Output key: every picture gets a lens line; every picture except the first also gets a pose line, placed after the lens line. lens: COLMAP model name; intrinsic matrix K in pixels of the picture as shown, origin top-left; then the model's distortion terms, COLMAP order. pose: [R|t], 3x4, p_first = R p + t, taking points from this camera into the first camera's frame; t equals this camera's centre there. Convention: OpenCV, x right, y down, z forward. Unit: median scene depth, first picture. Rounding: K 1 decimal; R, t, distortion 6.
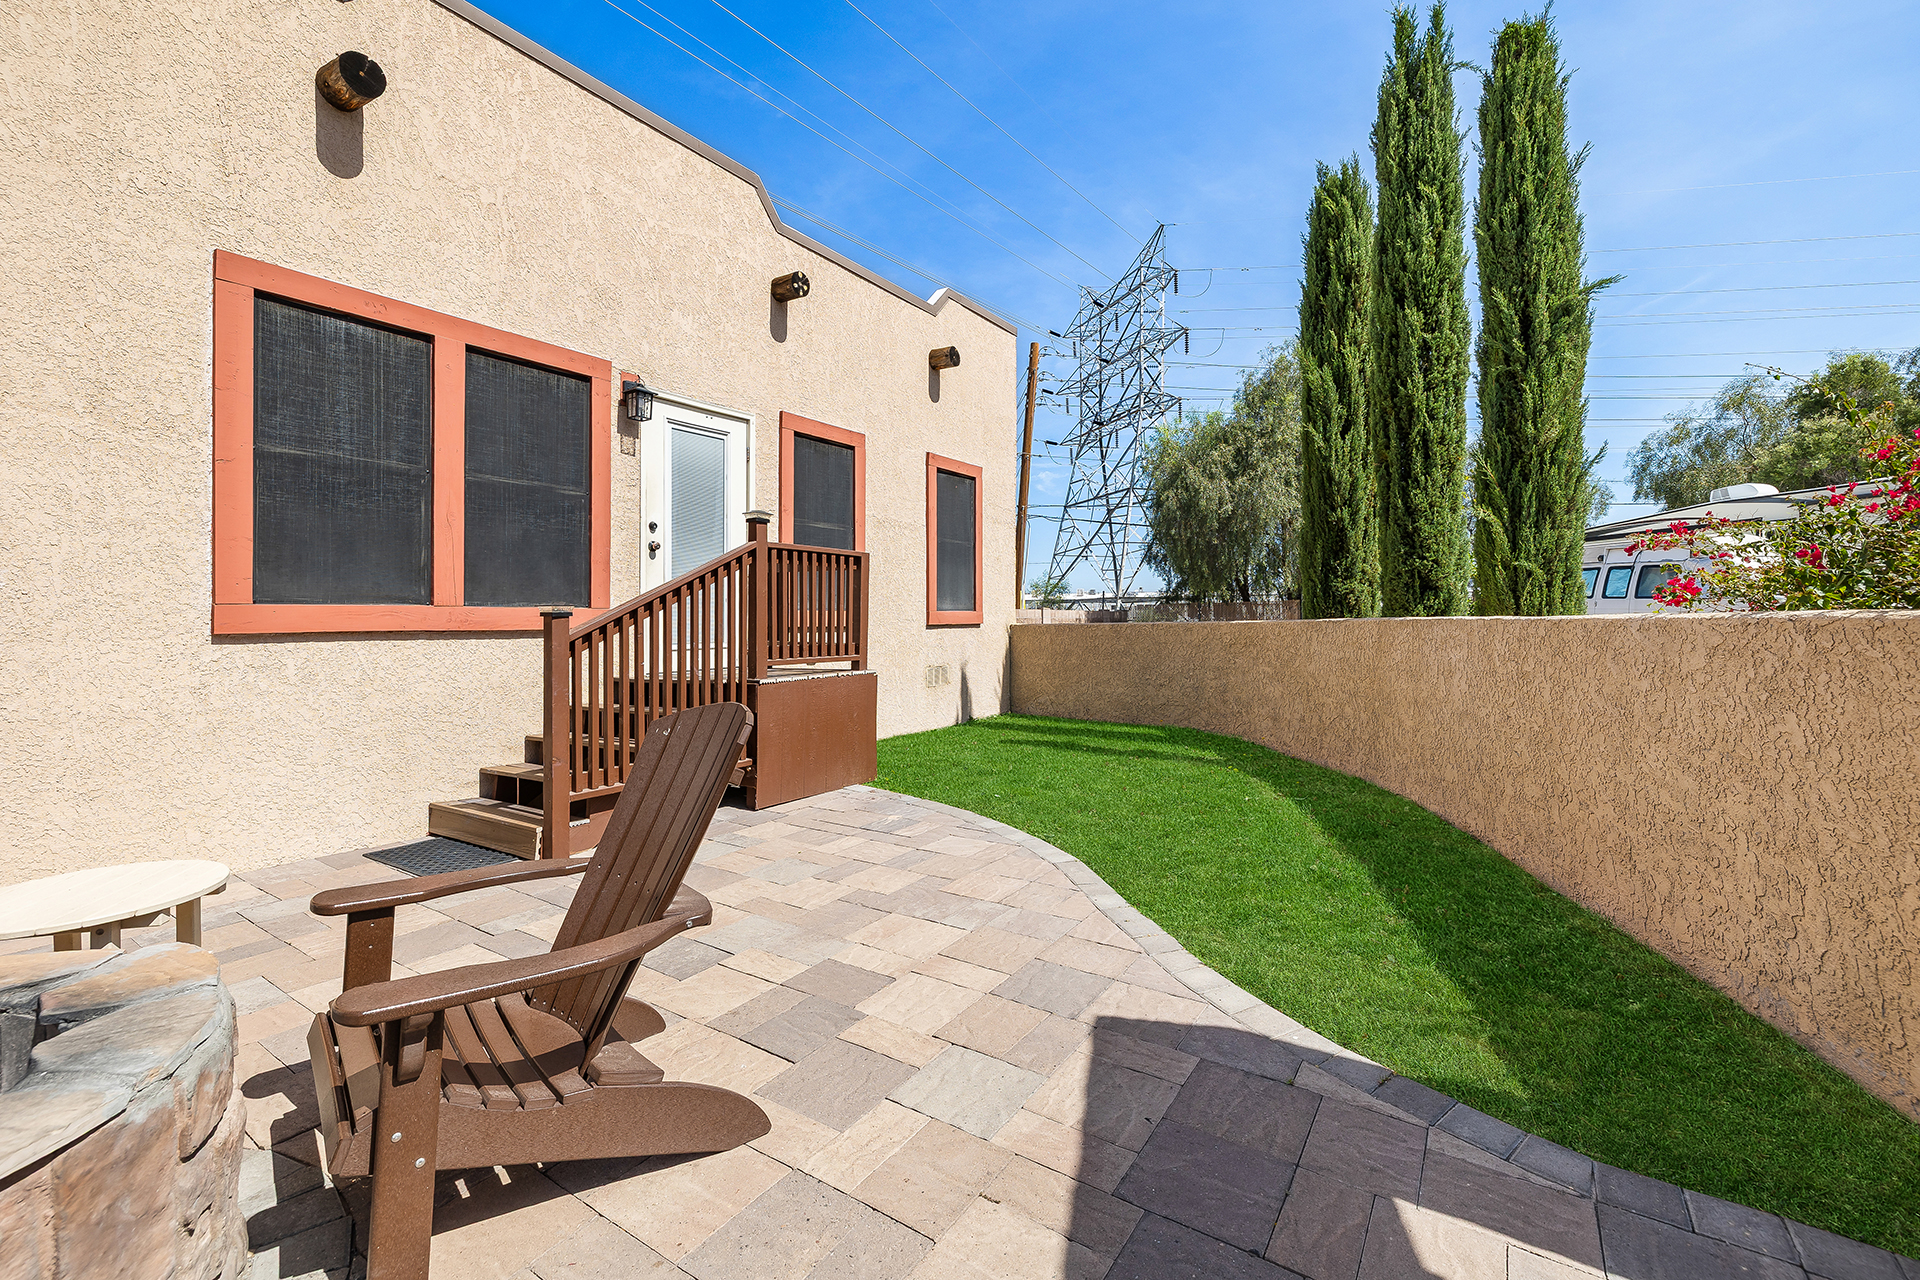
lens RADIAL K [[820.6, 0, 960.6], [0, 820.6, 633.3], [0, 0, 1]] dist [-0.003528, 0.001345]
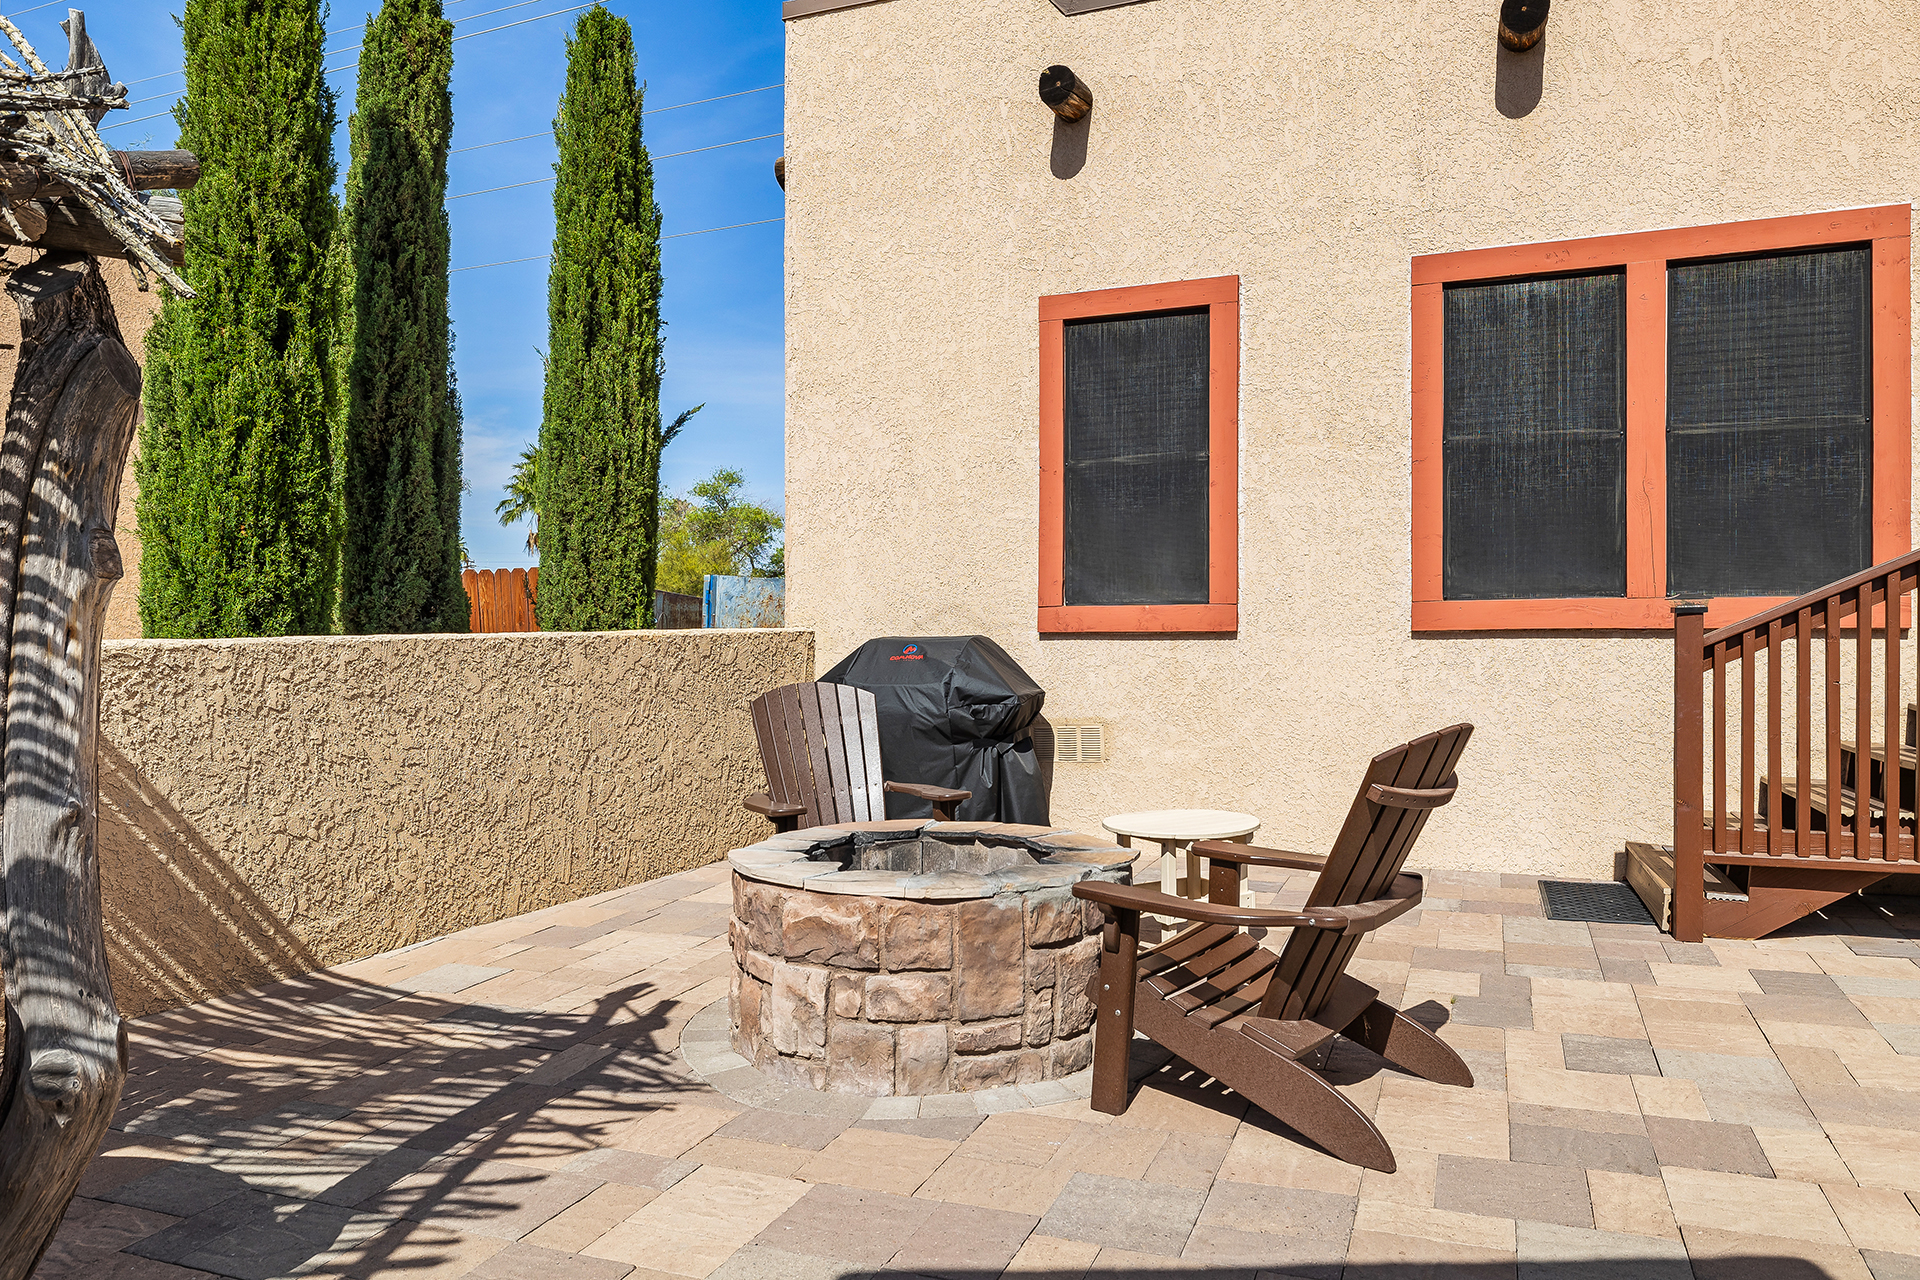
lens RADIAL K [[1354.5, 0, 953.3], [0, 1354.5, 632.8], [0, 0, 1]] dist [0.001535, -0.007030]
pose [[0.181094, 0.015284, -0.983347, 0.640976], [-0.004135, 0.999882, 0.014780, -0.018462], [0.983457, 0.001390, 0.181136, 0.119420]]
